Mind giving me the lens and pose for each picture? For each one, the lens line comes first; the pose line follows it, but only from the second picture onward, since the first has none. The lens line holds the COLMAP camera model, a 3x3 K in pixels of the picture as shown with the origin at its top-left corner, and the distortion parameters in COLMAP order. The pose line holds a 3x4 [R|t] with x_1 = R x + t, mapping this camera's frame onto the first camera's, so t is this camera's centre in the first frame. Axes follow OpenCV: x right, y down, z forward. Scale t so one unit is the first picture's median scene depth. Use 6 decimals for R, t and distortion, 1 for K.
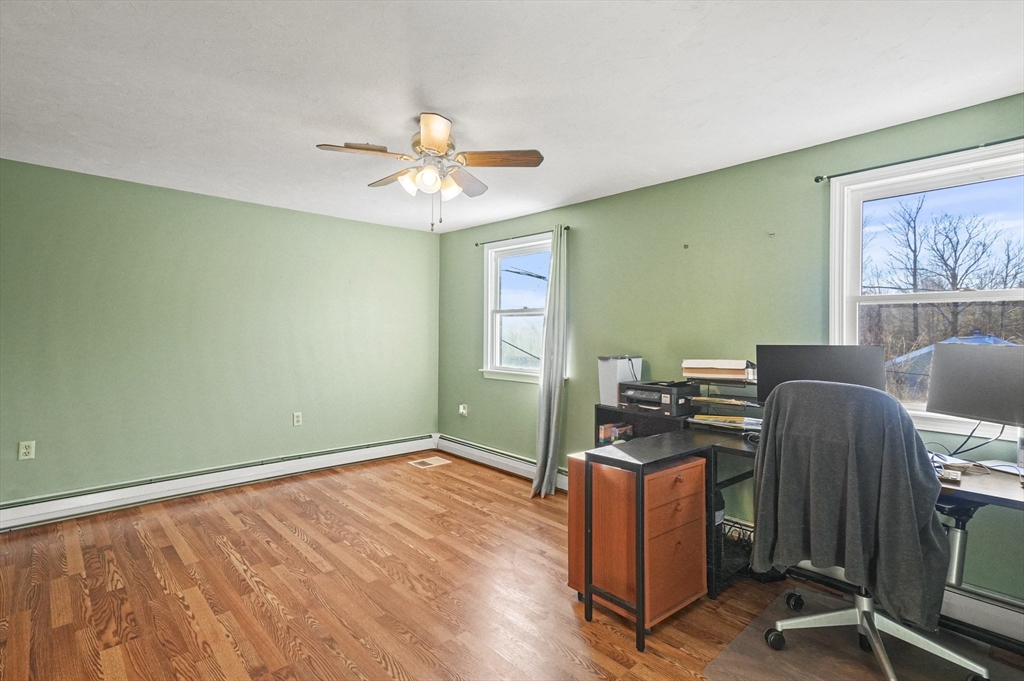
lens RADIAL K [[498.3, 0, 508.8], [0, 498.3, 323.1], [0, 0, 1]] dist [0.054384, 0.001458]
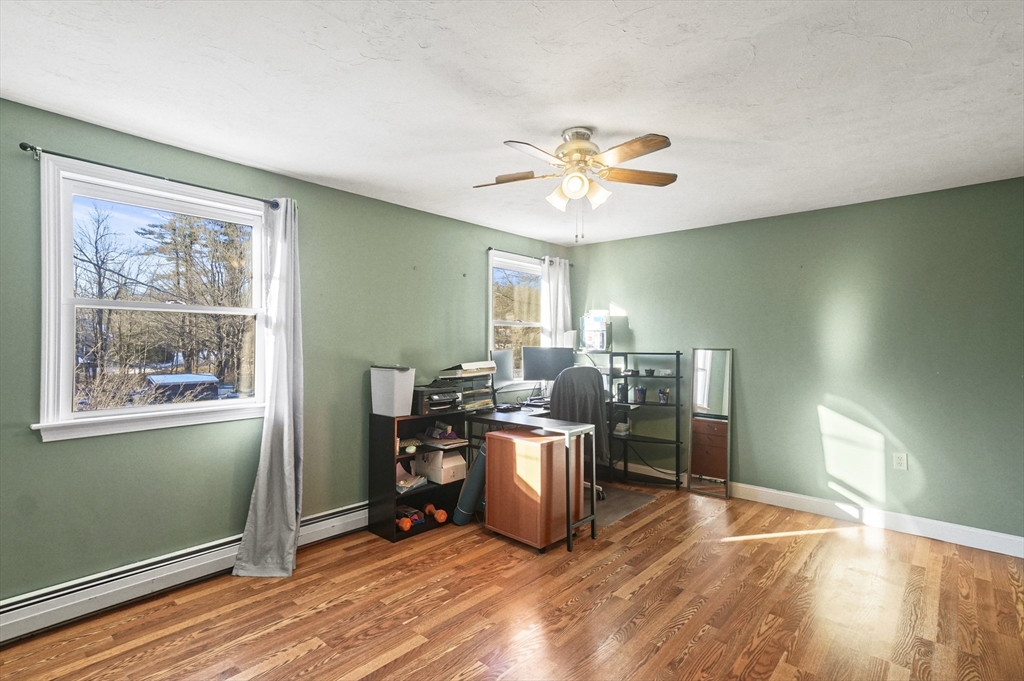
lens RADIAL K [[498.3, 0, 497.3], [0, 498.3, 340.7], [0, 0, 1]] dist [0.054384, 0.001458]
pose [[-0.088301, -0.007559, 0.996065, -1.023428], [-0.024079, 0.999695, 0.005452, 0.005851], [-0.995803, -0.023502, -0.088456, 1.141352]]
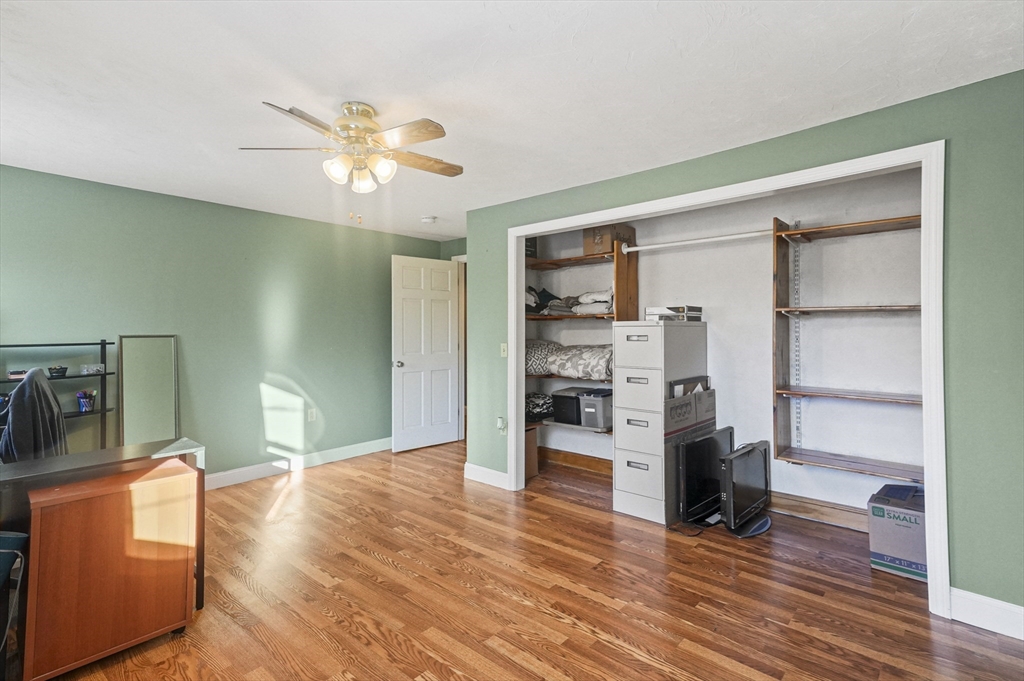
lens RADIAL K [[498.3, 0, 510.1], [0, 498.3, 336.7], [0, 0, 1]] dist [0.054384, 0.001458]
pose [[-0.994868, -0.004153, -0.101099, -0.309476], [-0.003388, 0.999964, -0.007740, 0.034048], [0.101127, -0.007358, -0.994846, 1.804993]]
